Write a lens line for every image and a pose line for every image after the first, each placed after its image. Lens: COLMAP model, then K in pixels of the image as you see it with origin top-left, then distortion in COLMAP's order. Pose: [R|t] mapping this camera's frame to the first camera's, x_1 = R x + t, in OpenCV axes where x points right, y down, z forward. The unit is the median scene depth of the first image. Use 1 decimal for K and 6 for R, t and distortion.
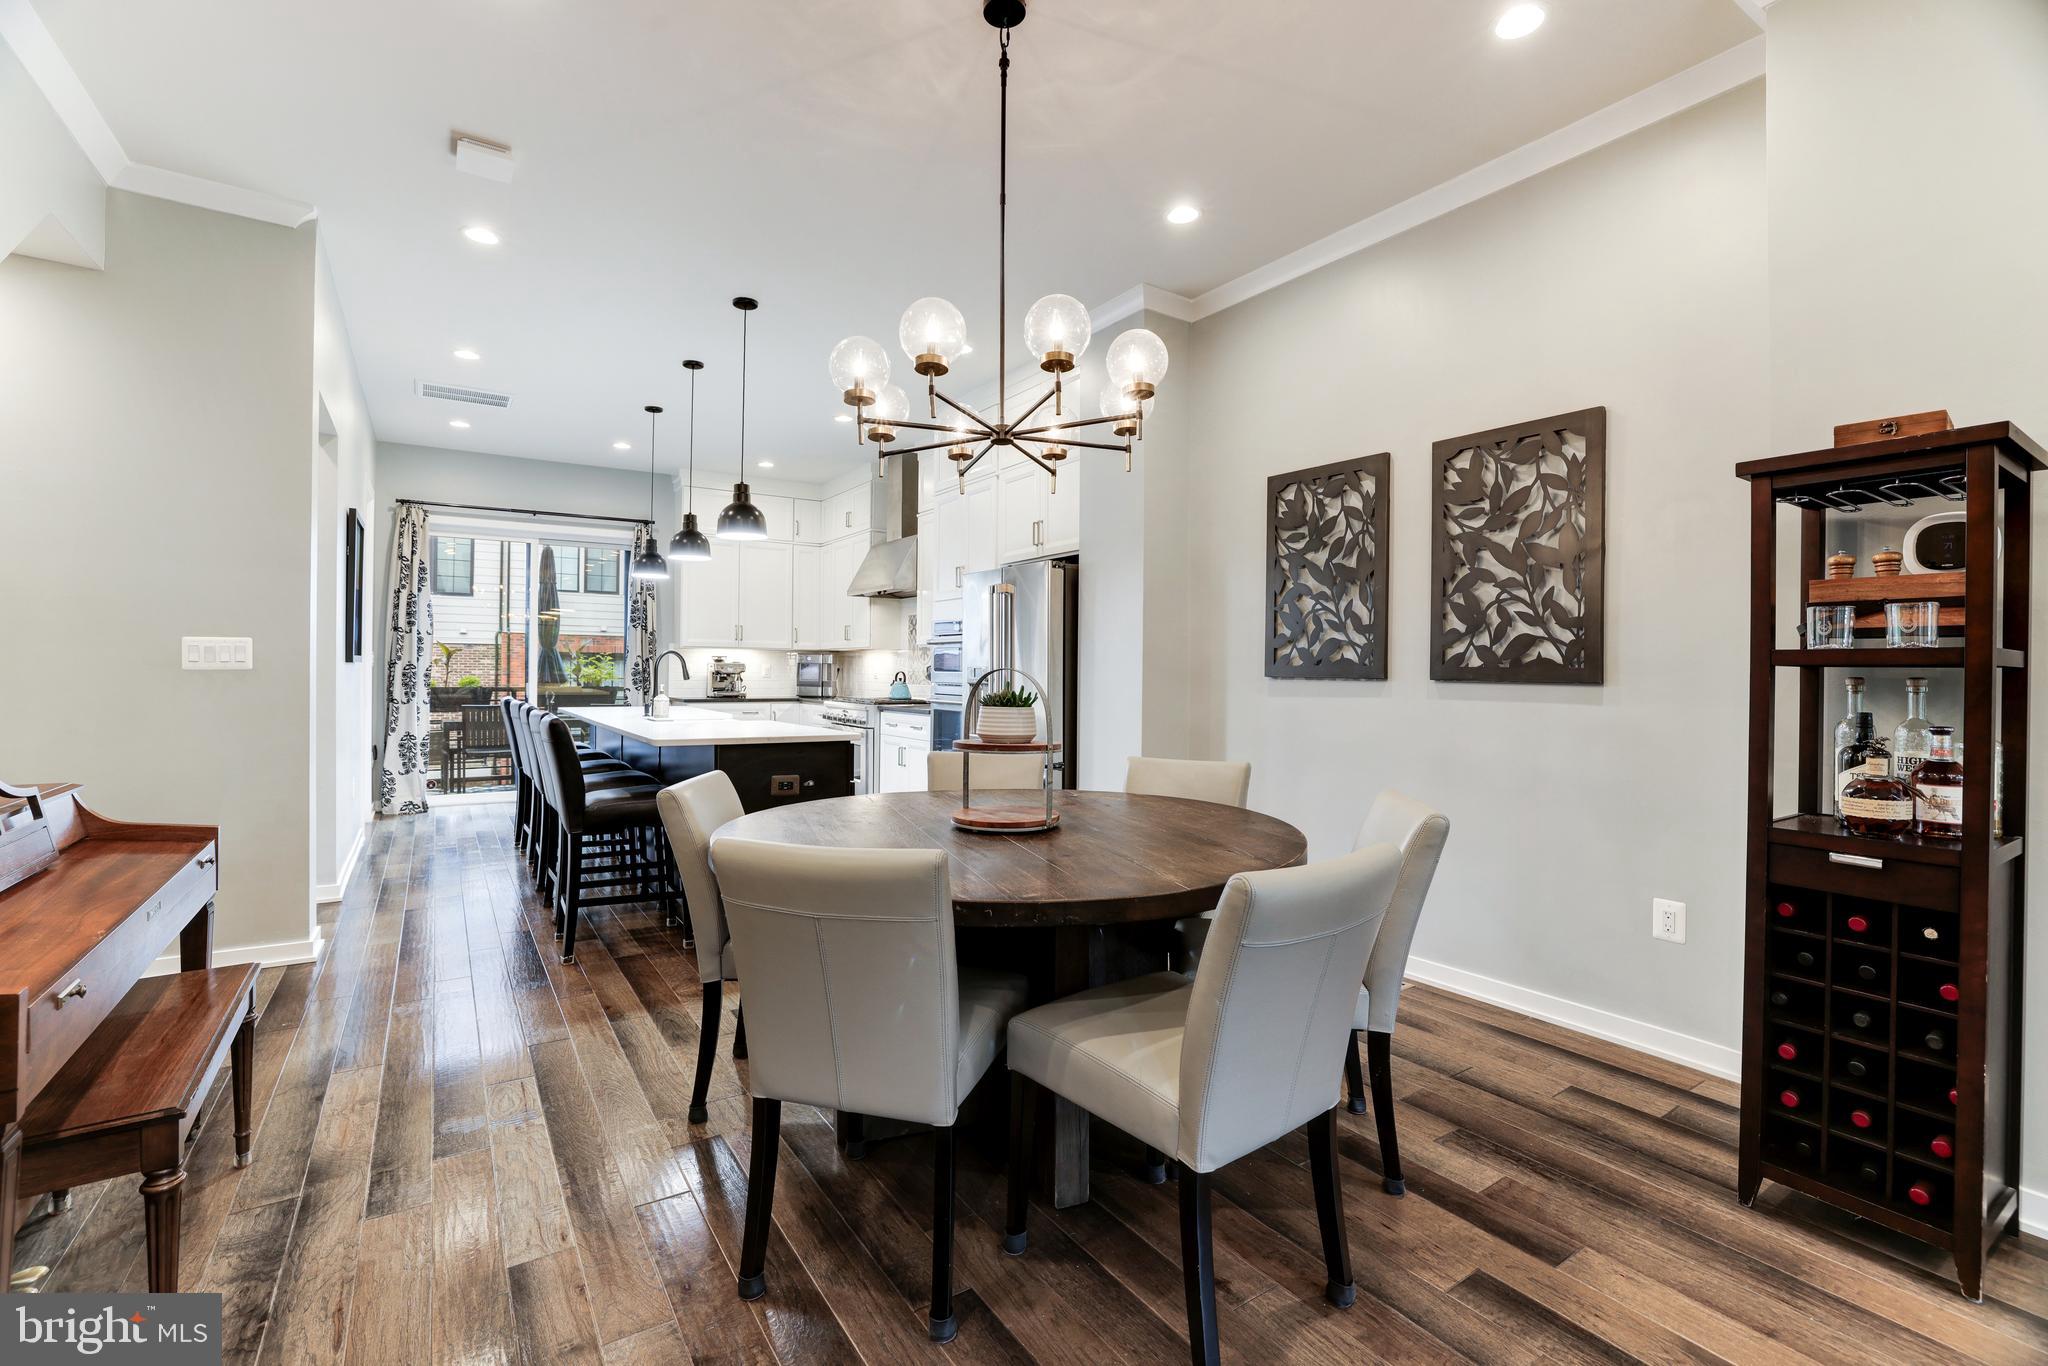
lens RADIAL K [[887.9, 0, 1013.9], [0, 887.9, 666.1], [0, 0, 1]] dist [-0.041007, 0.011982]
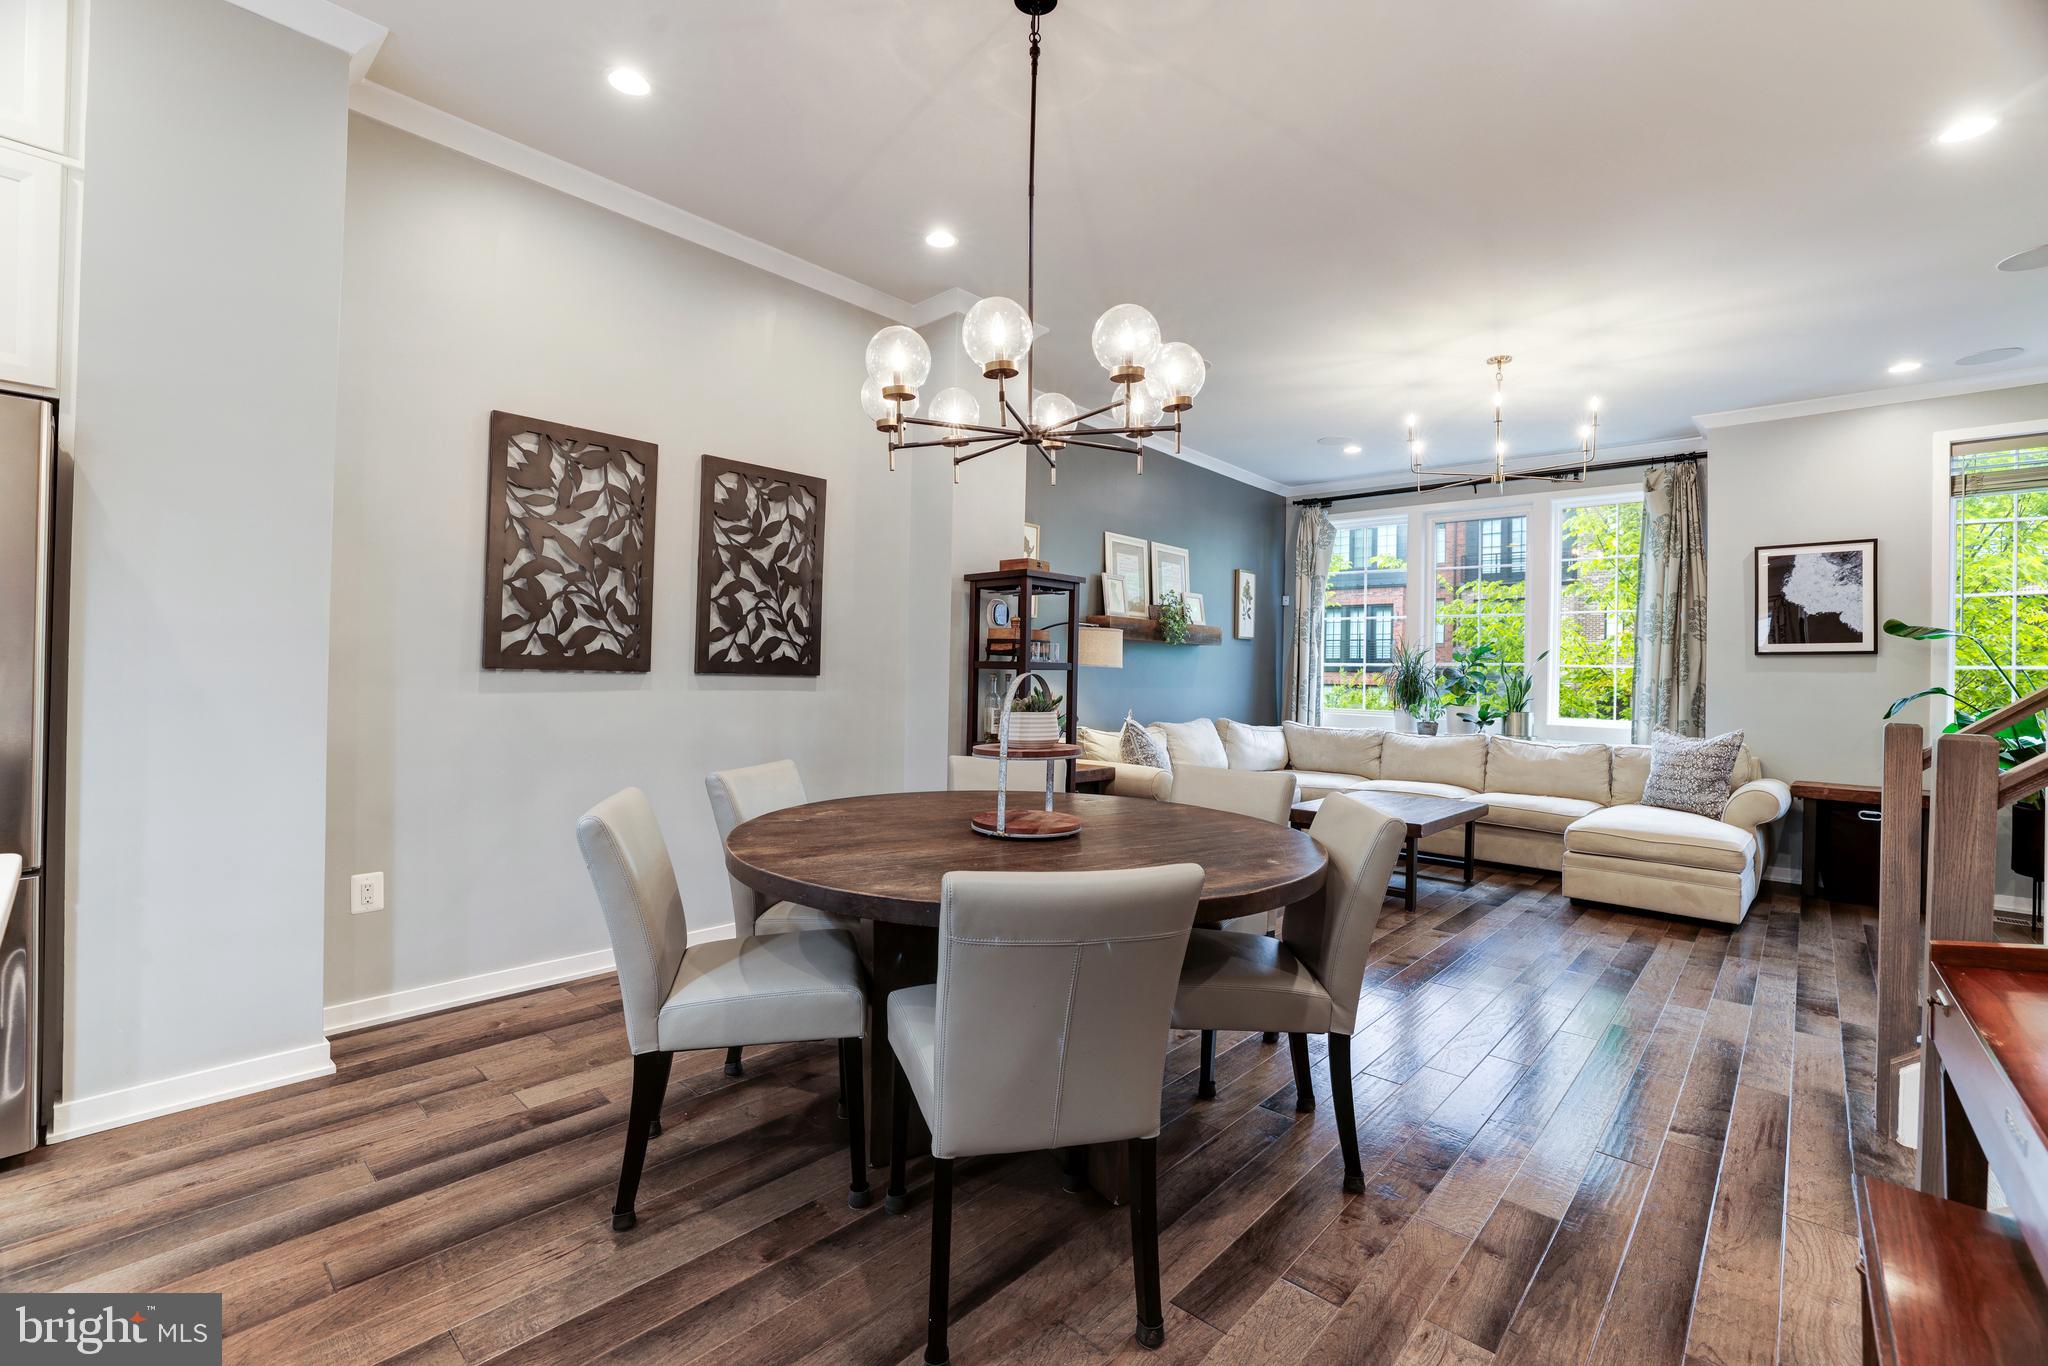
lens RADIAL K [[887.9, 0, 1026.3], [0, 887.9, 672.2], [0, 0, 1]] dist [-0.041007, 0.011982]
pose [[-0.247659, -0.010394, 0.968791, -0.638490], [-0.029507, 0.999560, 0.003181, -0.000054], [-0.968398, -0.027798, -0.247857, 0.824615]]
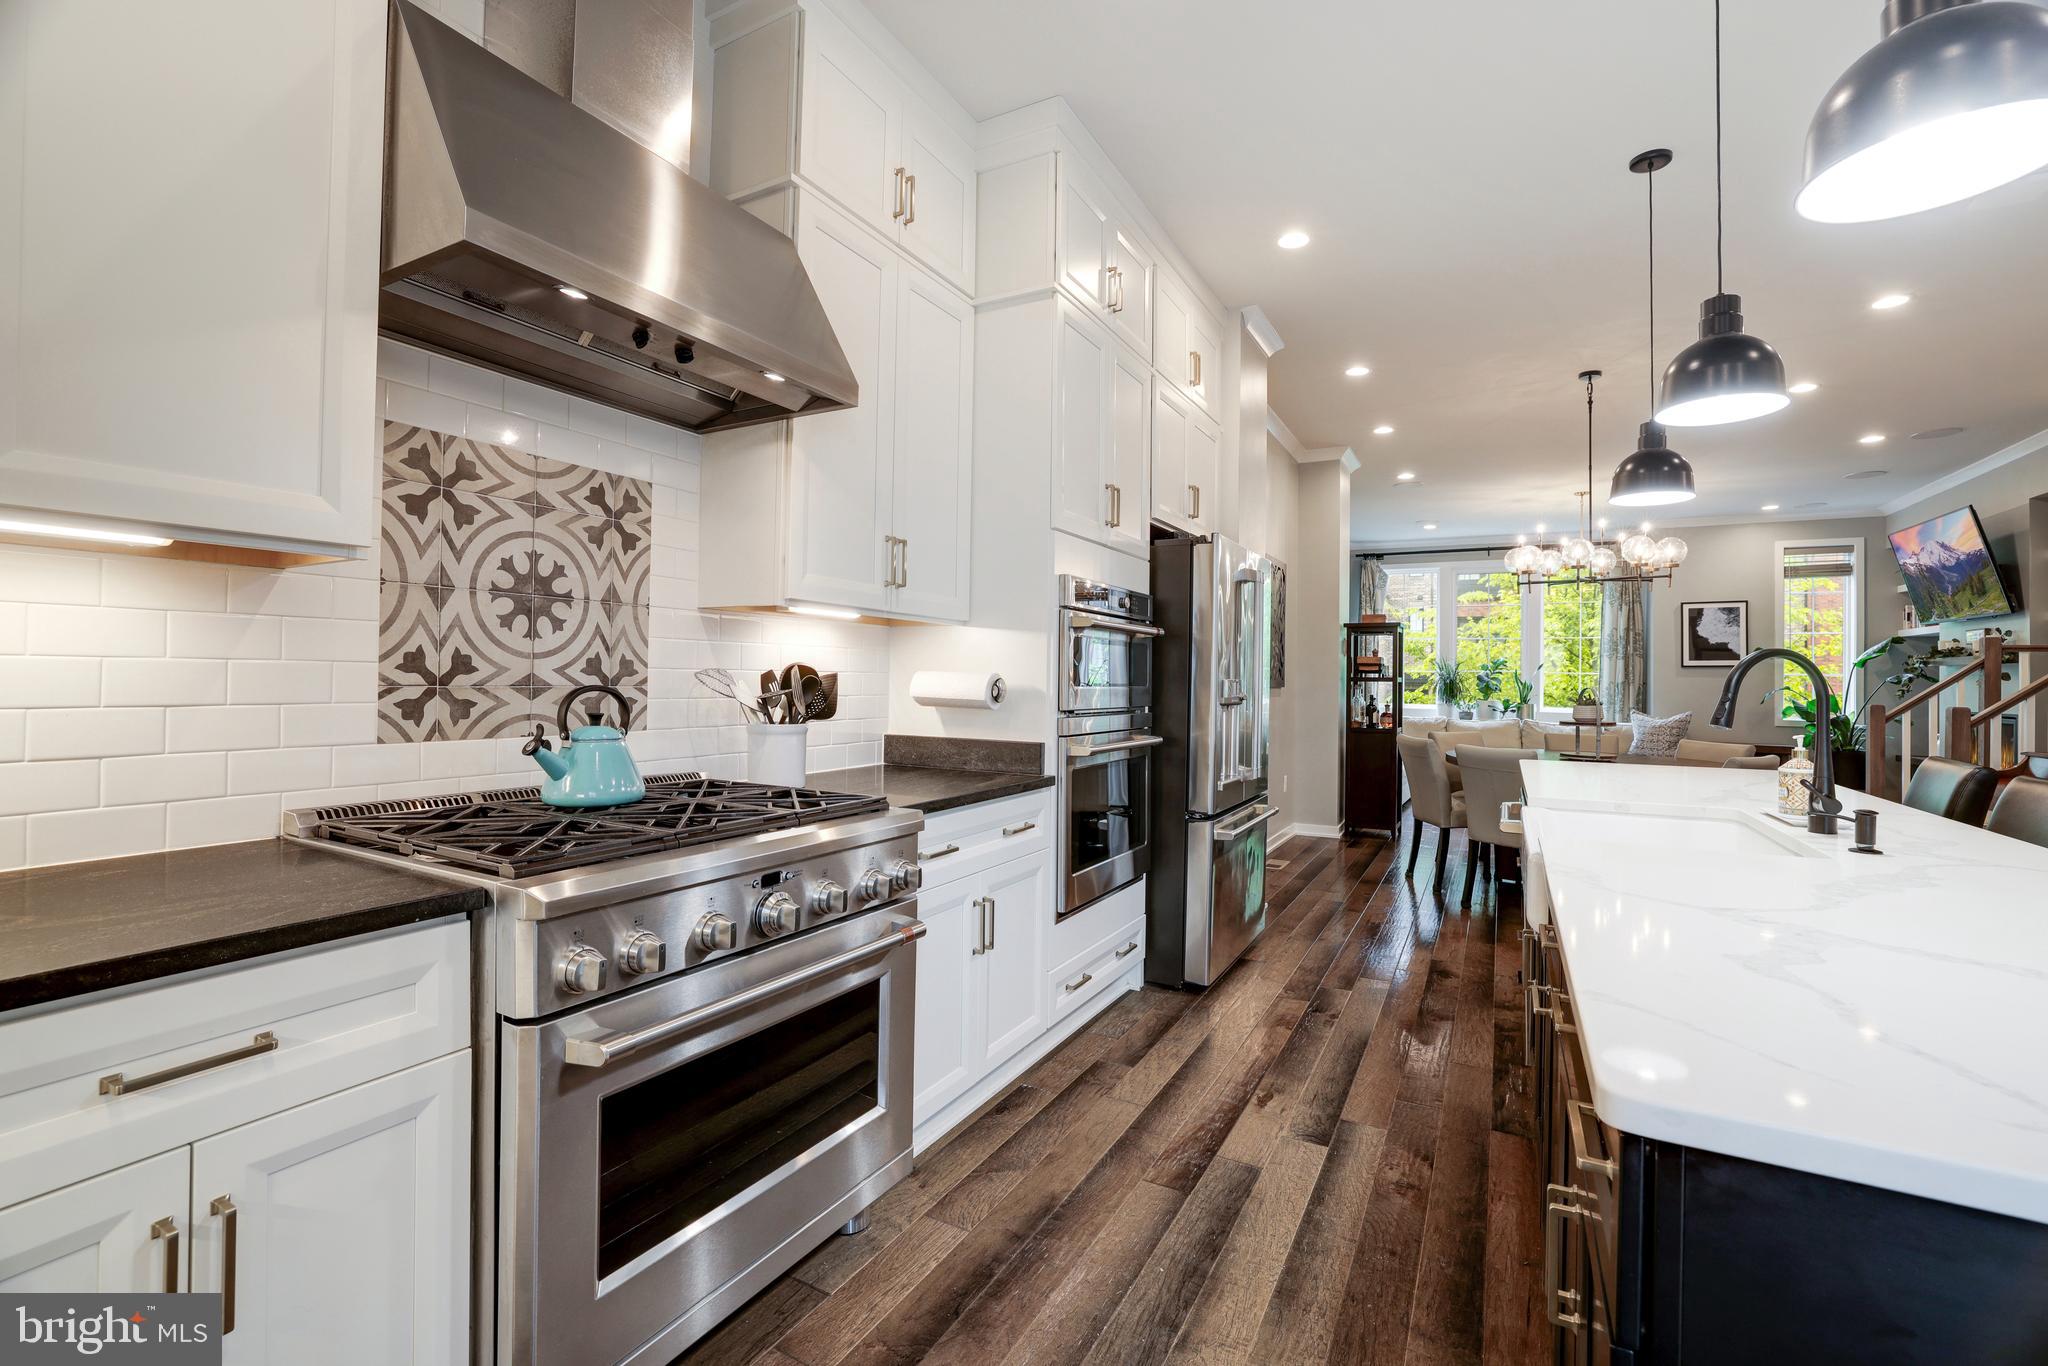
lens RADIAL K [[887.9, 0, 1017.7], [0, 887.9, 669.8], [0, 0, 1]] dist [-0.041007, 0.011982]
pose [[-0.465780, -0.007144, 0.884872, -0.834371], [-0.023195, 0.999722, -0.004138, -0.000030], [-0.884596, -0.022452, -0.465817, 2.150284]]
